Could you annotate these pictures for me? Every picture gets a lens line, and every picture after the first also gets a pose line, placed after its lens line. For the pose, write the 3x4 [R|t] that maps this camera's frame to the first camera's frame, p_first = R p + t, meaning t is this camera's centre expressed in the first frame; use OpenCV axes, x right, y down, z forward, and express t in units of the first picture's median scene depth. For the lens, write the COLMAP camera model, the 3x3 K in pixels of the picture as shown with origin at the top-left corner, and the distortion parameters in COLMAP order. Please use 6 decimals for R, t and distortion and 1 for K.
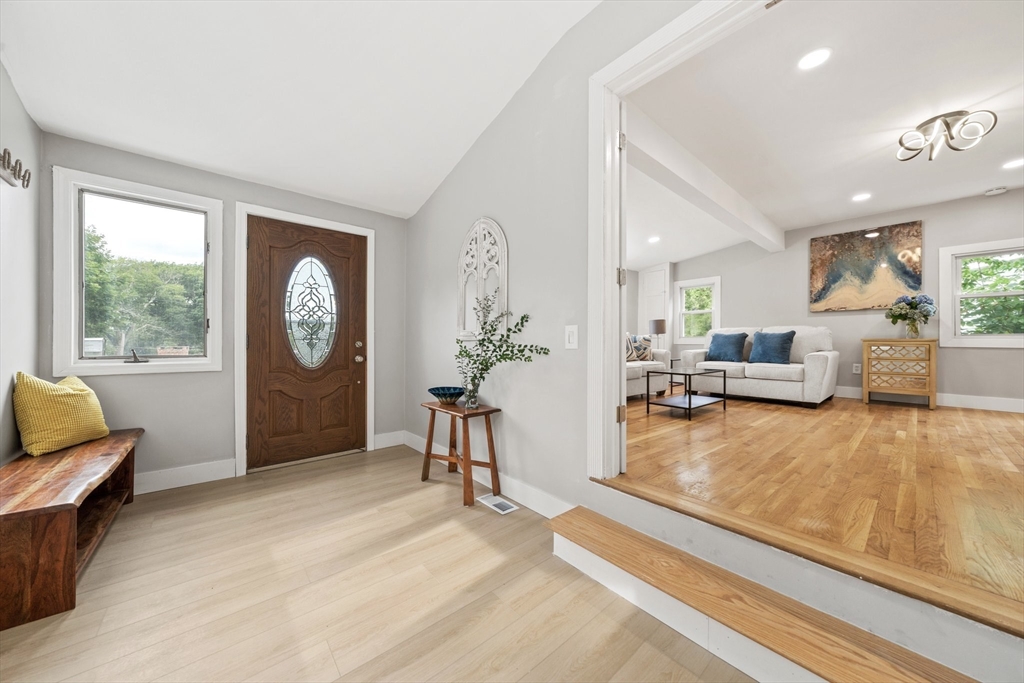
lens RADIAL K [[352.9, 0, 514.6], [0, 352.9, 341.3], [0, 0, 1]] dist [-0.001809, -0.000036]
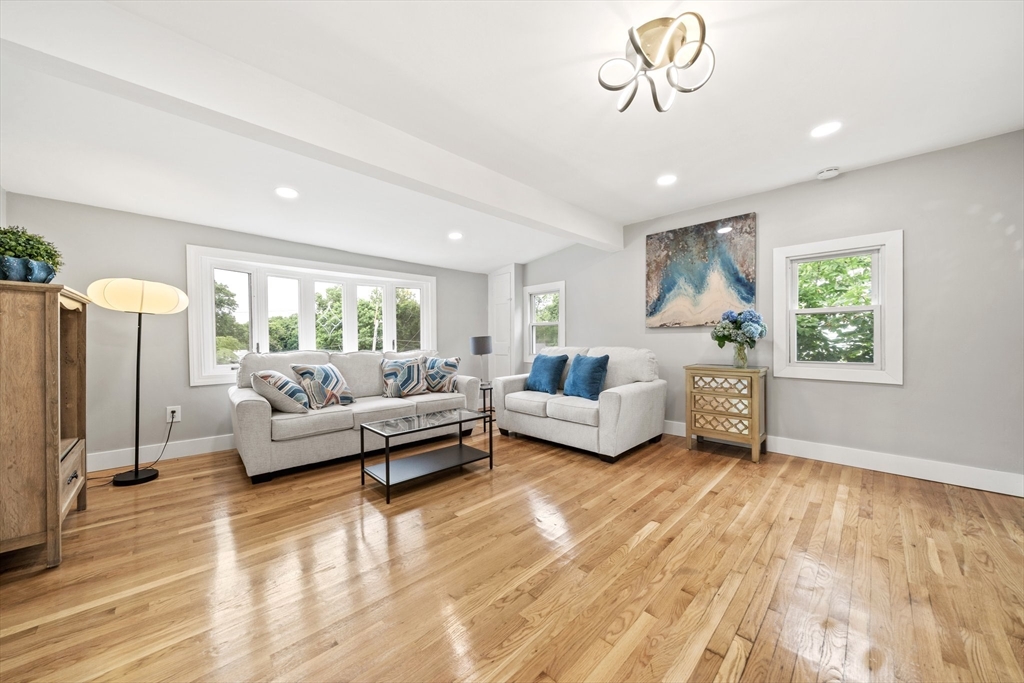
lens RADIAL K [[357.7, 0, 514.9], [0, 357.7, 342.6], [0, 0, 1]] dist [-0.000144, -0.000012]
pose [[0.997784, -0.013965, 0.065060, 0.528087], [0.013228, 0.999843, 0.011754, -0.067885], [-0.065214, -0.010868, 0.997812, 0.226910]]
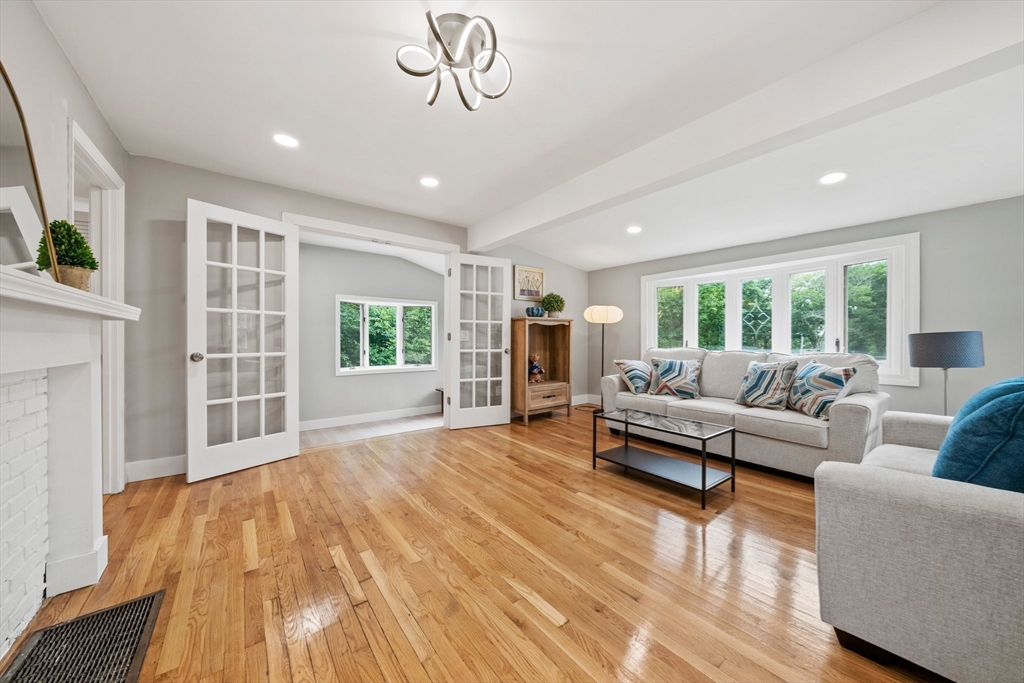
lens RADIAL K [[356.2, 0, 518.8], [0, 356.2, 342.5], [0, 0, 1]] dist [-0.001808, -0.000111]
pose [[-0.047225, 0.002547, -0.998881, 1.031022], [0.002117, 0.999995, 0.002450, -0.063278], [0.998882, -0.001999, -0.047230, 0.647789]]
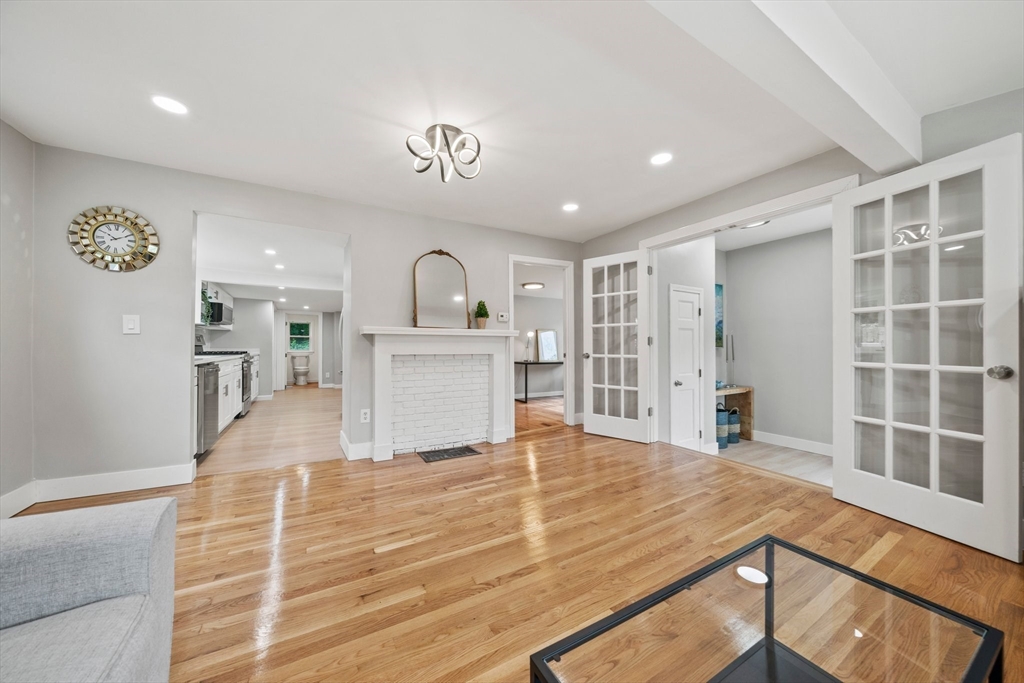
lens RADIAL K [[352.9, 0, 514.6], [0, 352.9, 341.3], [0, 0, 1]] dist [-0.001809, -0.000036]
pose [[-0.982314, -0.001915, 0.187231, 0.505272], [-0.004876, 0.999870, -0.015357, -0.062280], [-0.187177, -0.015998, -0.982196, 1.036812]]
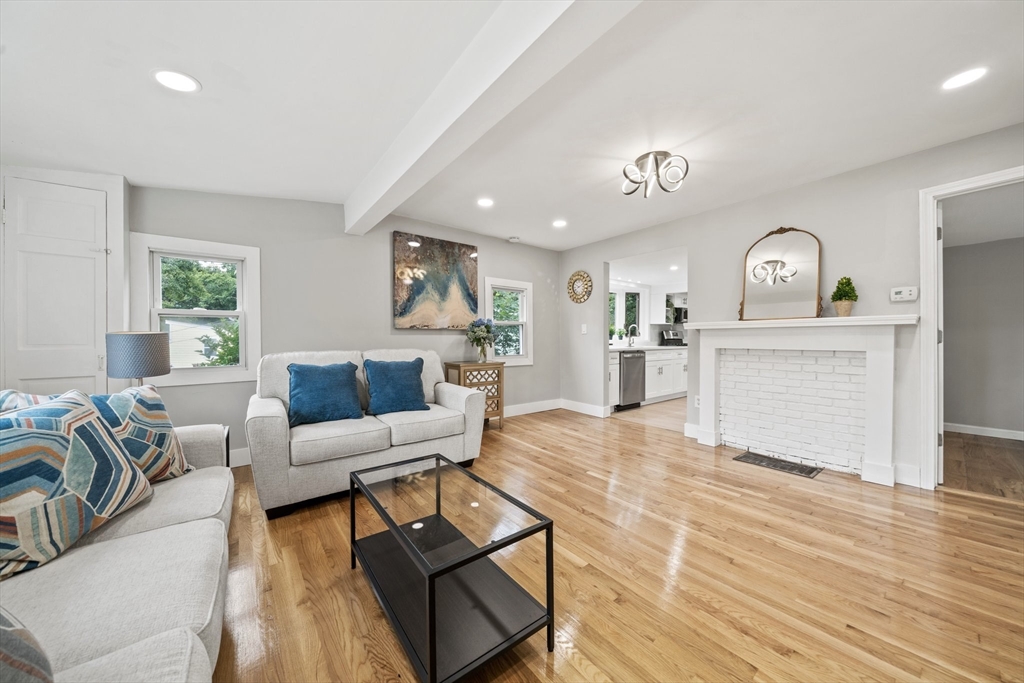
lens RADIAL K [[352.9, 0, 514.6], [0, 352.9, 341.3], [0, 0, 1]] dist [-0.001809, -0.000036]
pose [[0.047629, -0.011035, 0.998804, 0.106182], [0.001797, 0.999938, 0.010962, -0.068579], [-0.998863, 0.001273, 0.047646, 0.768736]]
